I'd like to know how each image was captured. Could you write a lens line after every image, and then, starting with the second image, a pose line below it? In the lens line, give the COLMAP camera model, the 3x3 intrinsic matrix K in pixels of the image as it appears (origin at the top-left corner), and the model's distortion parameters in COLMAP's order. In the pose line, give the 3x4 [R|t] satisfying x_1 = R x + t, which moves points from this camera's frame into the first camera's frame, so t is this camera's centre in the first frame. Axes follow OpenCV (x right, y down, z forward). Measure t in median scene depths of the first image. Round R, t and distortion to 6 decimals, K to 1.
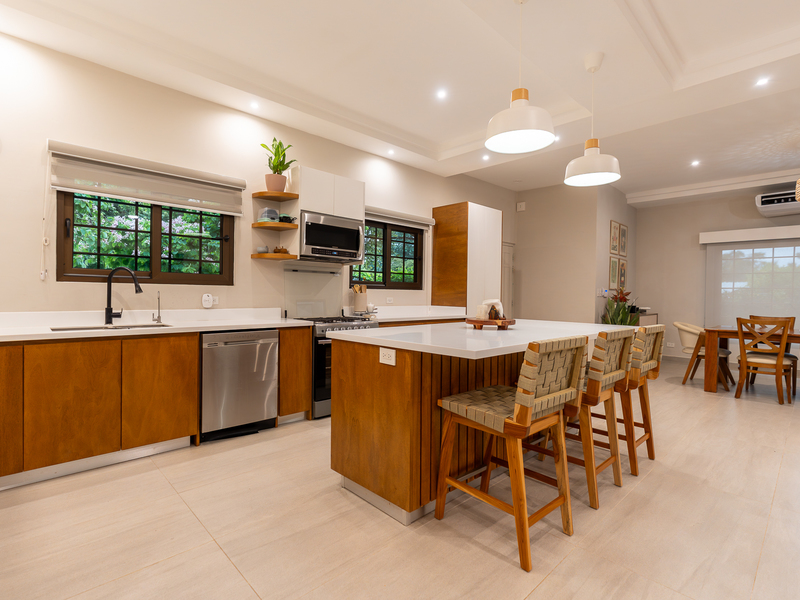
lens RADIAL K [[401.1, 0, 414.5], [0, 401.1, 294.1], [0, 0, 1]] dist [-0.007964, 0.000556]
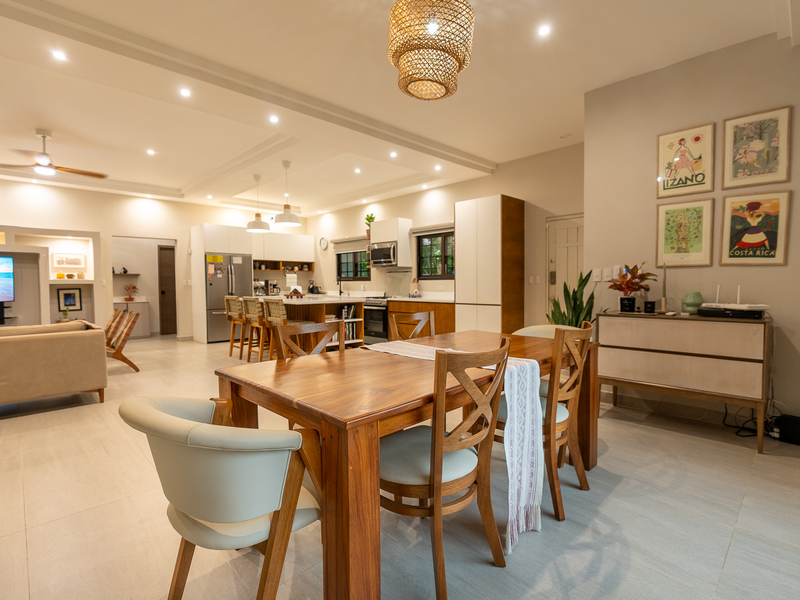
lens RADIAL K [[401.1, 0, 405.1], [0, 401.1, 298.5], [0, 0, 1]] dist [-0.007964, 0.000556]
pose [[-0.000337, 0.017385, -0.999849, 2.110211], [0.002388, 0.999846, 0.017384, 0.044841], [0.999997, -0.002382, -0.000379, 1.379284]]
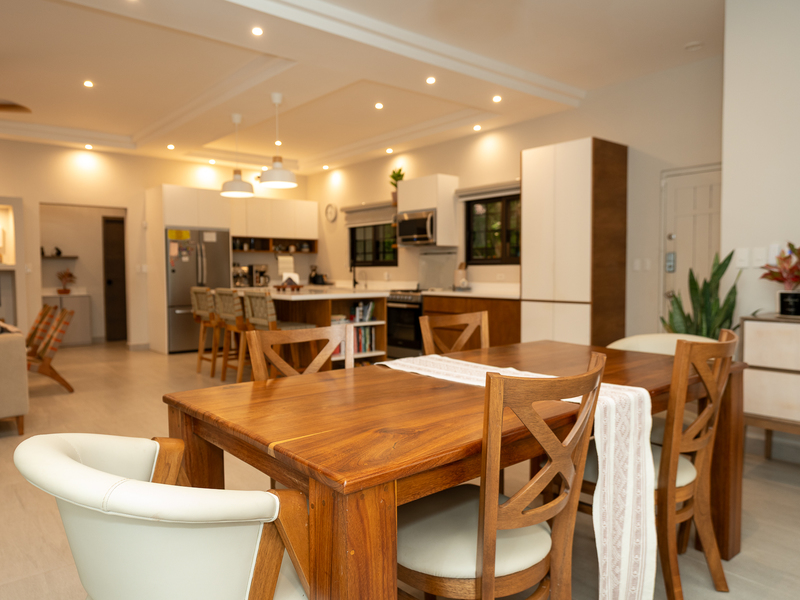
lens RADIAL K [[576.2, 0, 403.2], [0, 576.2, 298.9], [0, 0, 1]] dist [0.008932, -0.007593]
pose [[-0.080119, 0.029055, -0.996362, 2.081630], [-0.001699, 0.999570, 0.029285, 0.044604], [0.996784, 0.004039, -0.080035, 1.386977]]
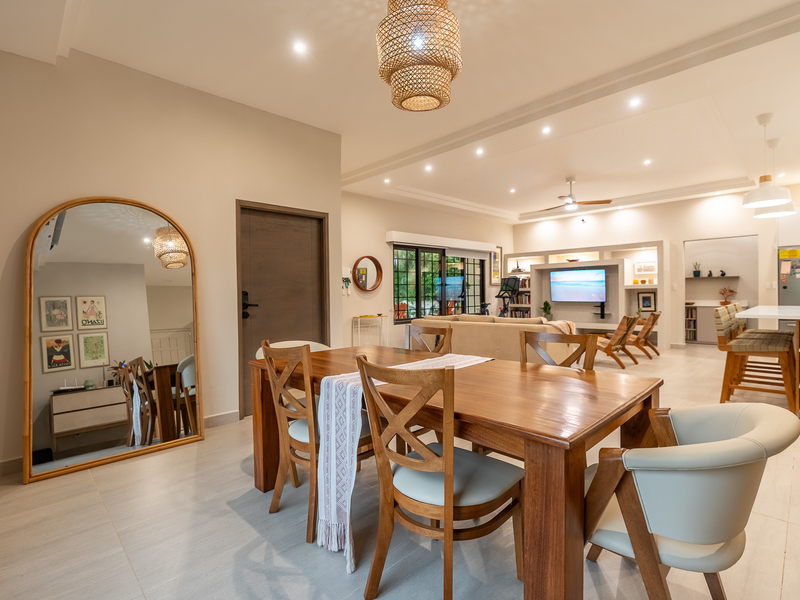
lens RADIAL K [[401.1, 0, 404.4], [0, 401.1, 296.5], [0, 0, 1]] dist [-0.007964, 0.000556]
pose [[-0.999990, -0.003695, 0.002460, 1.471775], [-0.003666, 0.999926, 0.011600, 0.026587], [-0.002503, 0.011591, -0.999930, 2.082145]]
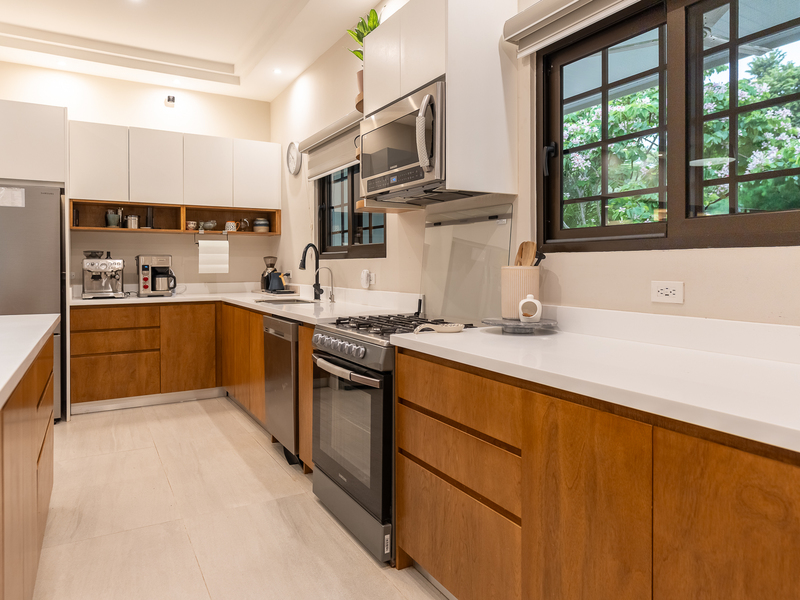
lens RADIAL K [[533.0, 0, 416.5], [0, 533.0, 272.9], [0, 0, 1]] dist [-0.015760, 0.015220]
pose [[-0.237758, -0.002844, -0.971320, 0.483764], [-0.003796, 0.999991, -0.001999, 0.007927], [0.971317, 0.003211, -0.237767, 1.461064]]
